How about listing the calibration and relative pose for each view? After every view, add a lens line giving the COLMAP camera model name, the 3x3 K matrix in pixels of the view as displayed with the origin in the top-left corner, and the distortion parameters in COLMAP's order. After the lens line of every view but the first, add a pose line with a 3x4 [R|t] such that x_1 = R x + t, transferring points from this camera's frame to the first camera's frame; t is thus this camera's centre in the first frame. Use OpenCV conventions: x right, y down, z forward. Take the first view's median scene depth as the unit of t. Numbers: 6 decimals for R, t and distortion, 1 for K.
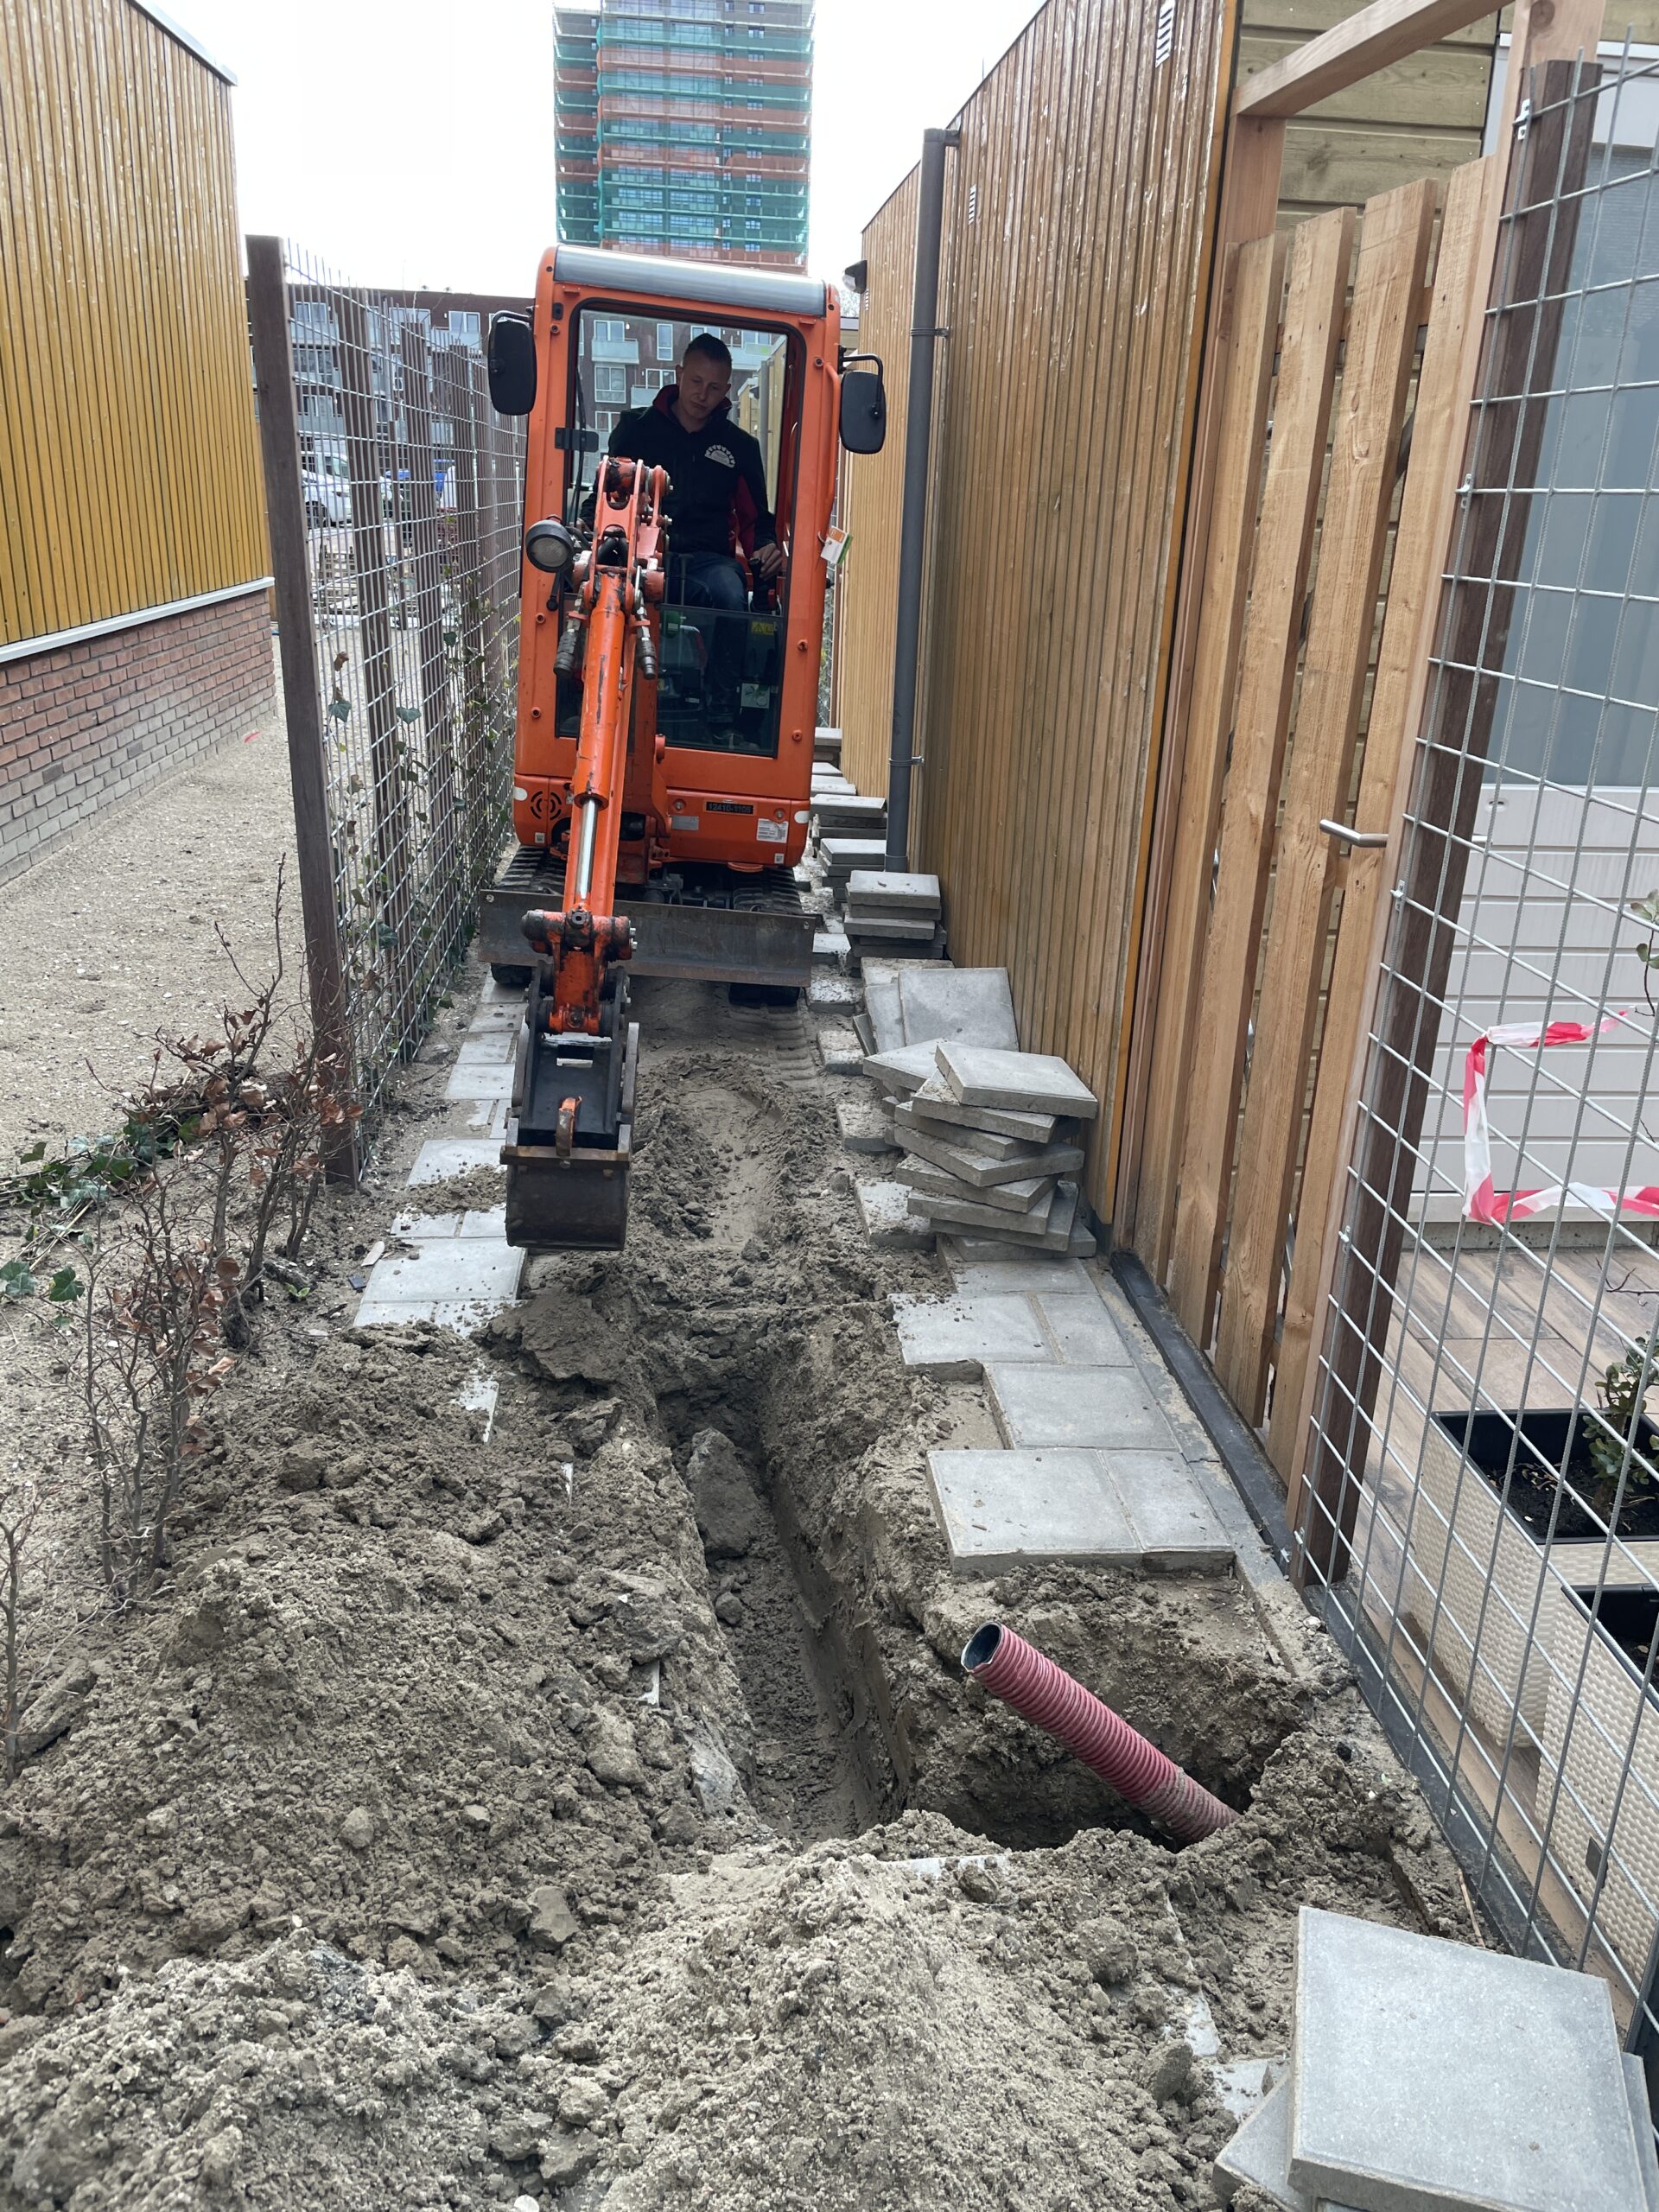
lens RADIAL K [[1633.7, 0, 870.2], [0, 1633.7, 1053.0], [0, 0, 1]] dist [0.070981, -0.093850]
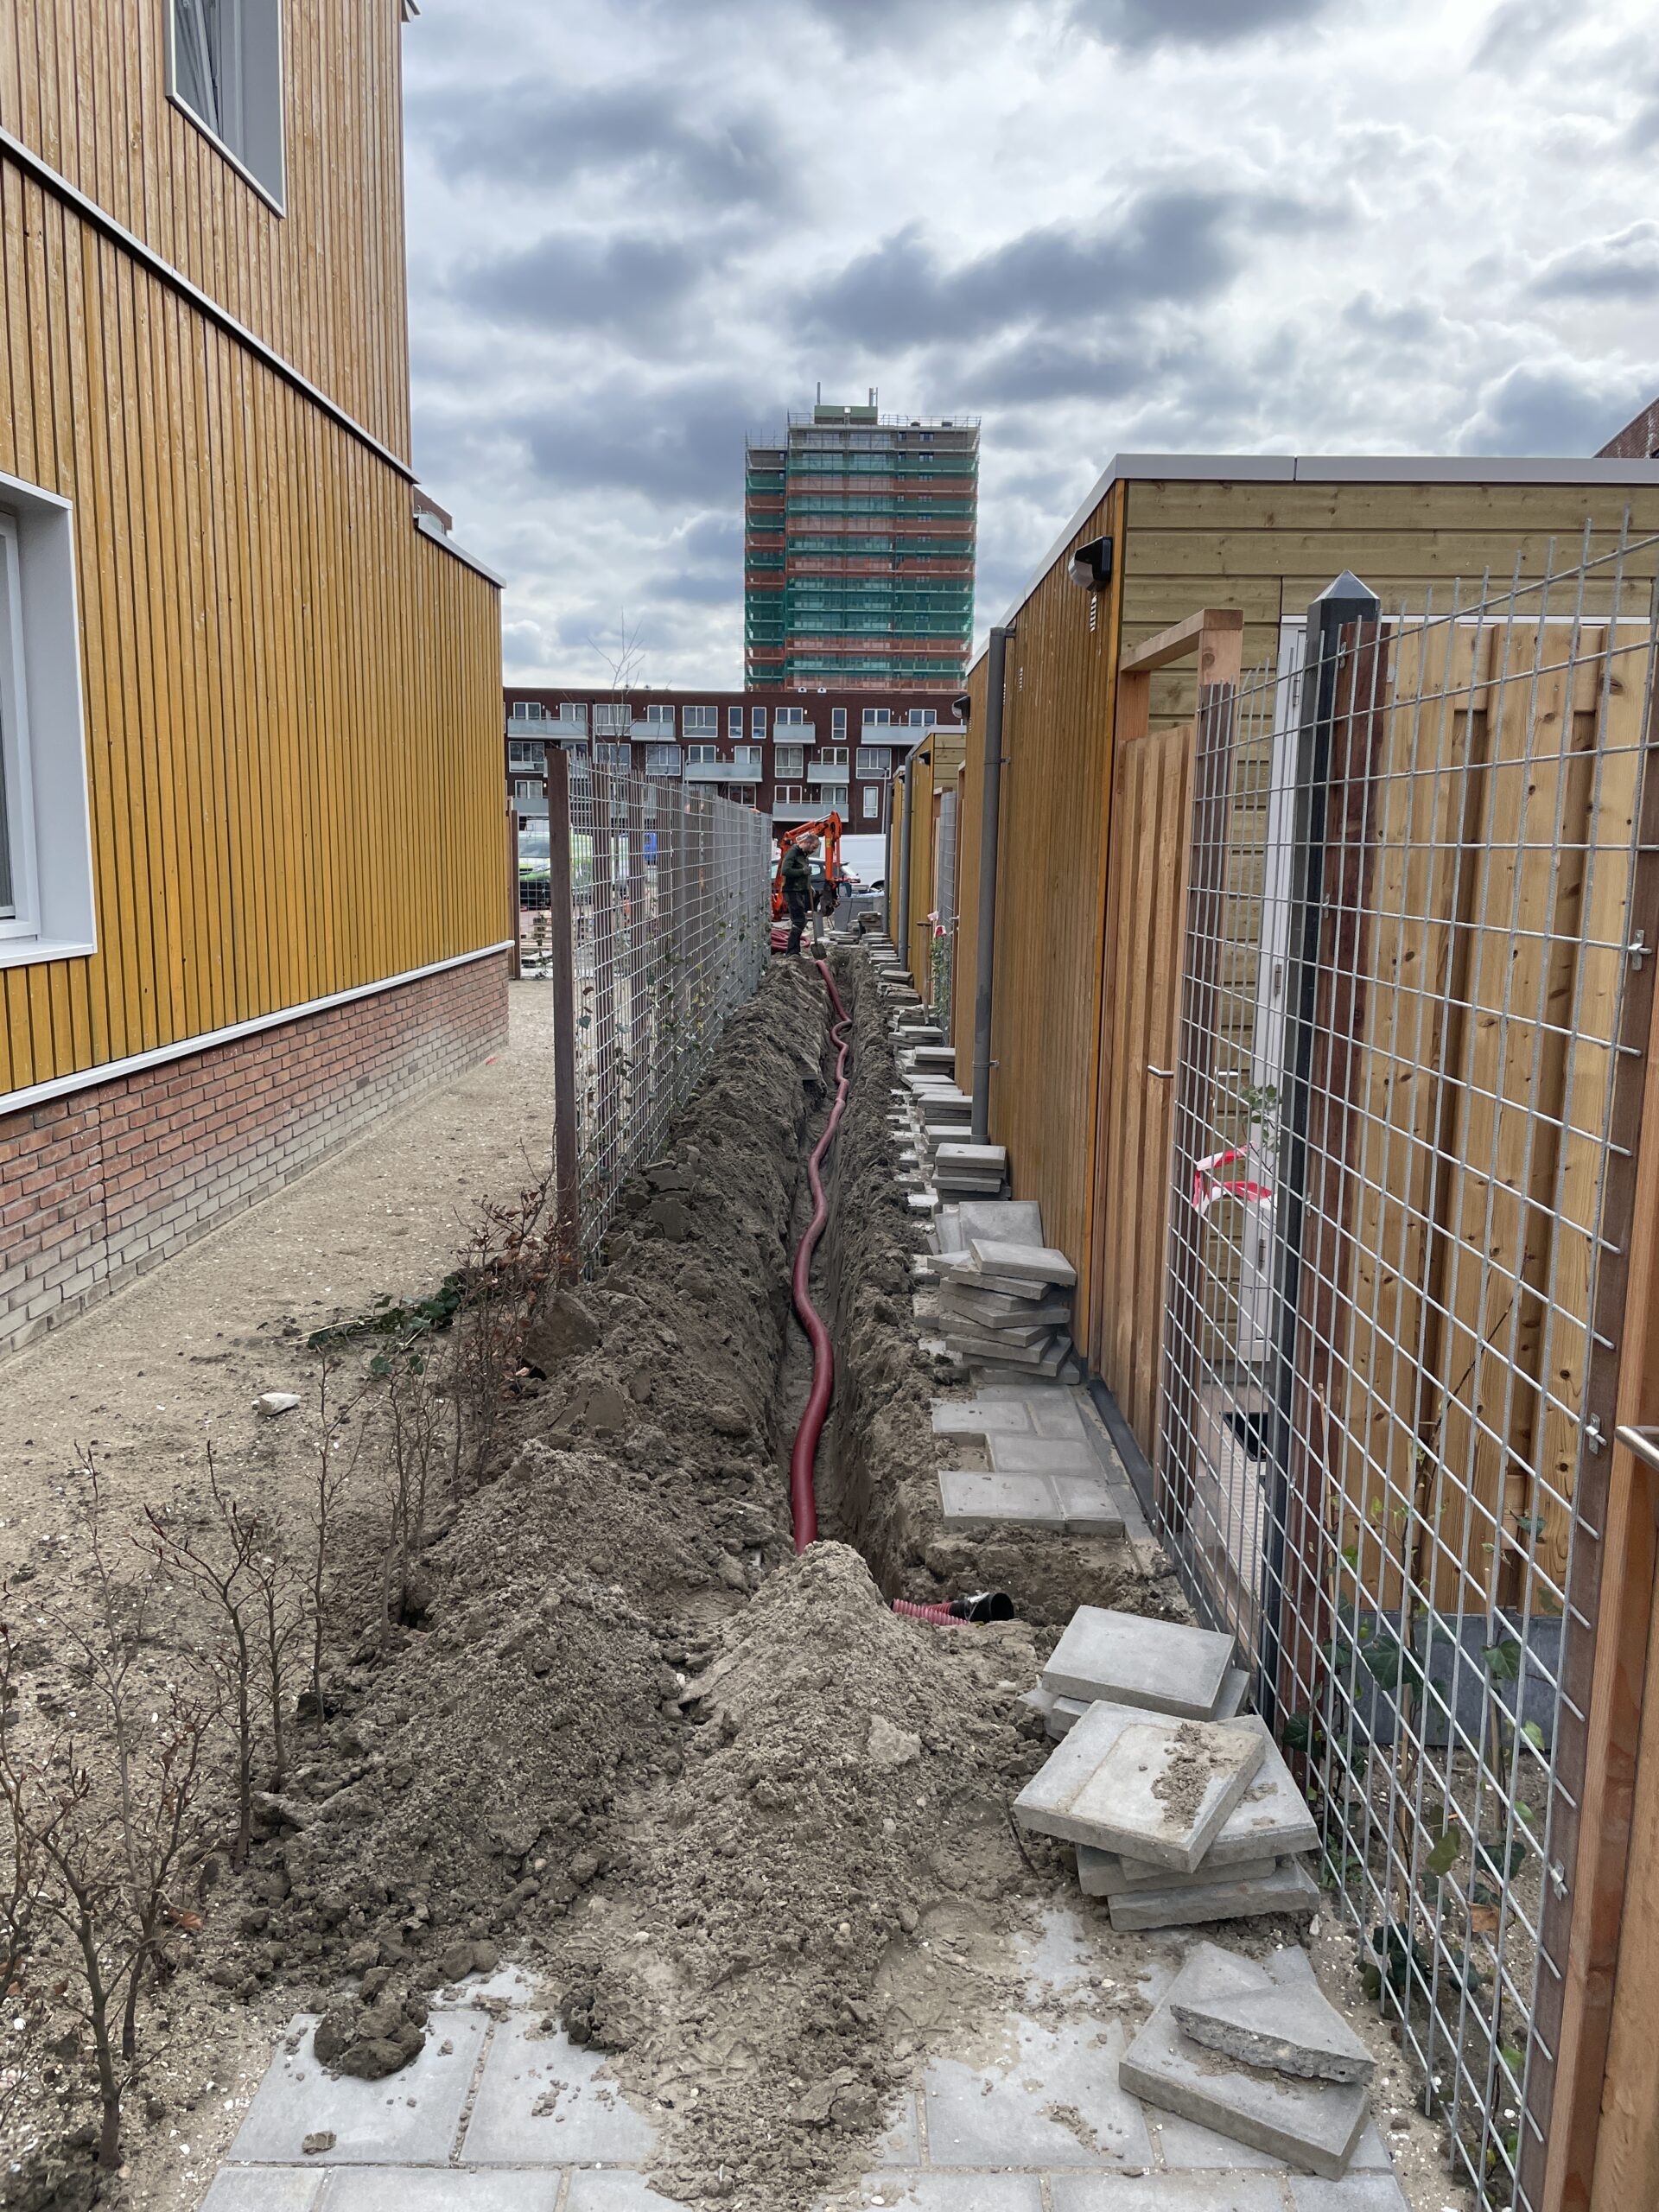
lens RADIAL K [[1633.7, 0, 870.2], [0, 1633.7, 1053.0], [0, 0, 1]] dist [0.070981, -0.093850]
pose [[0.994795, -0.013382, -0.101017, 0.107820], [-0.007384, 0.979267, -0.202437, 0.136468], [0.101631, 0.202129, 0.974071, -0.496067]]
